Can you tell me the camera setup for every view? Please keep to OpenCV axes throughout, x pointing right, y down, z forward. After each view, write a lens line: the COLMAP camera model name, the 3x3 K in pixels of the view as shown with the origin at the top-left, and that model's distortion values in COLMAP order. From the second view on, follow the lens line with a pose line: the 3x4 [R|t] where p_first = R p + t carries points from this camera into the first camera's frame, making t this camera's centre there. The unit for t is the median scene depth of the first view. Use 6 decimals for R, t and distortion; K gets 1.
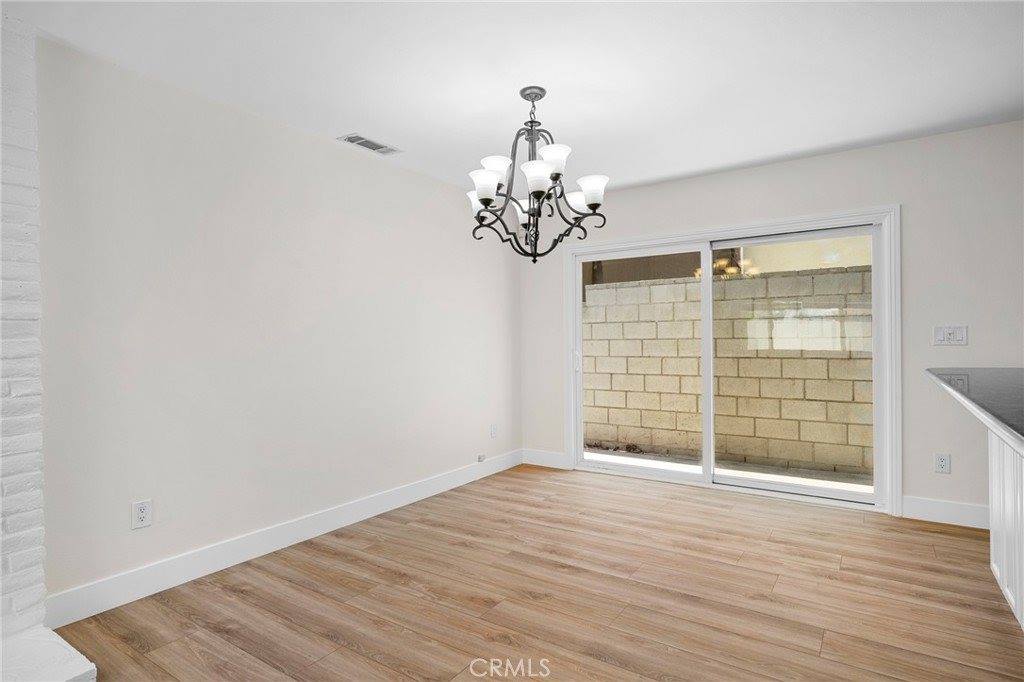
lens RADIAL K [[525.6, 0, 504.3], [0, 525.6, 336.3], [0, 0, 1]] dist [-0.015648, -0.000118]
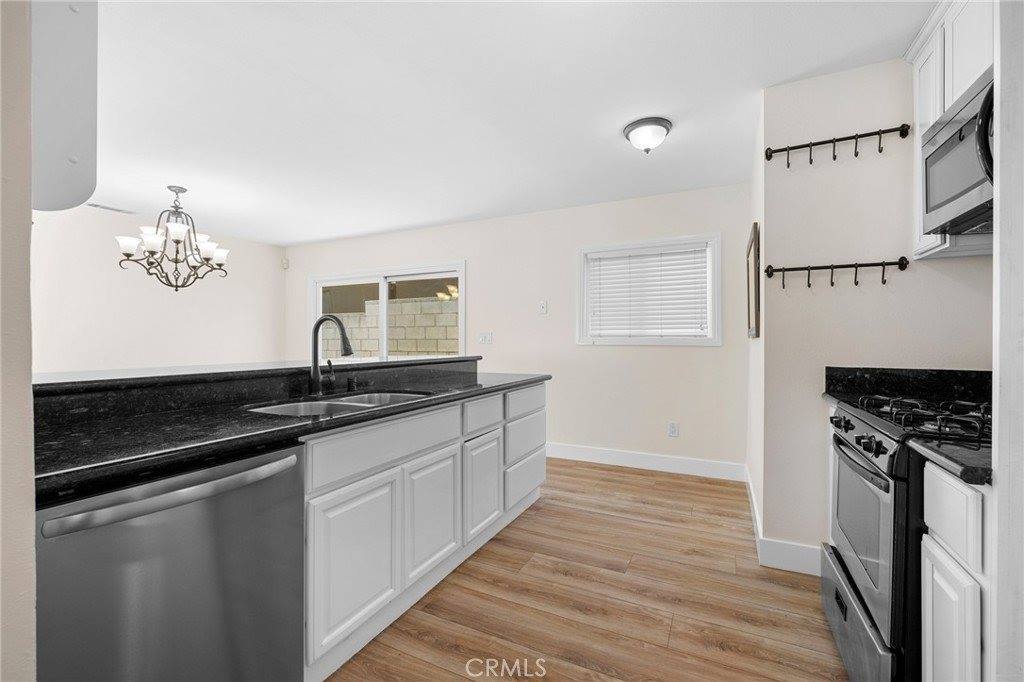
lens RADIAL K [[430.6, 0, 515.4], [0, 430.6, 338.6], [0, 0, 1]] dist [-0.001583, -0.001058]
pose [[0.987364, 0.011920, 0.158021, 0.885053], [-0.012461, 0.999919, 0.002434, -0.005786], [-0.157979, -0.004372, 0.987433, -0.511347]]
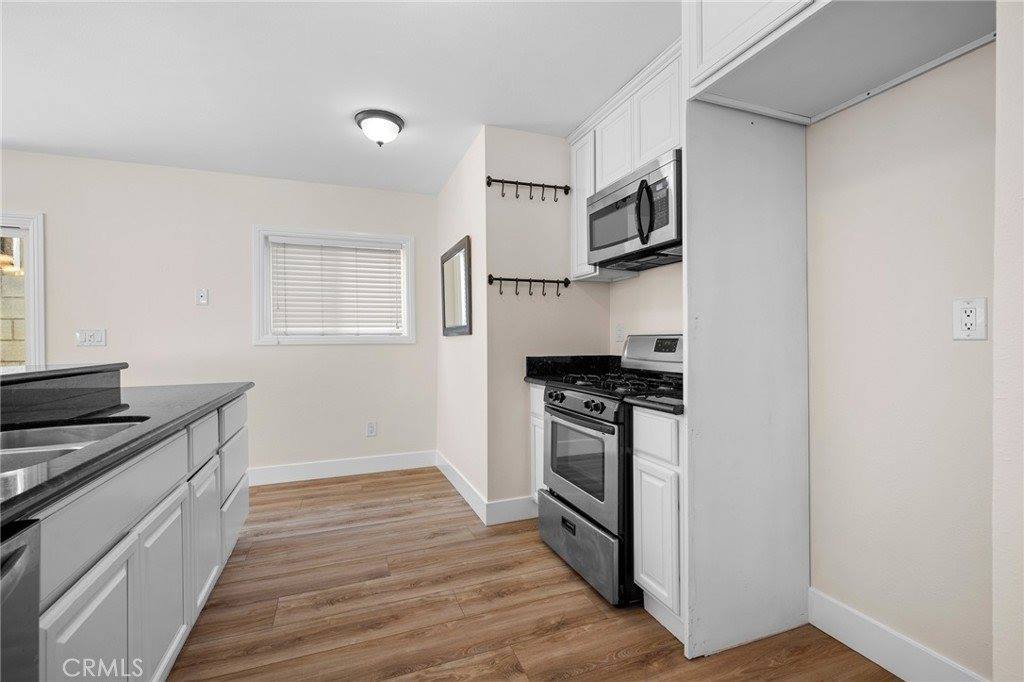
lens RADIAL K [[455.0, 0, 514.1], [0, 455.0, 339.0], [0, 0, 1]] dist [-0.002884, -0.000187]
pose [[0.550390, 0.005636, 0.834888, 0.649872], [-0.003159, 0.999984, -0.004668, 0.003554], [-0.834901, -0.000068, 0.550400, -0.395359]]
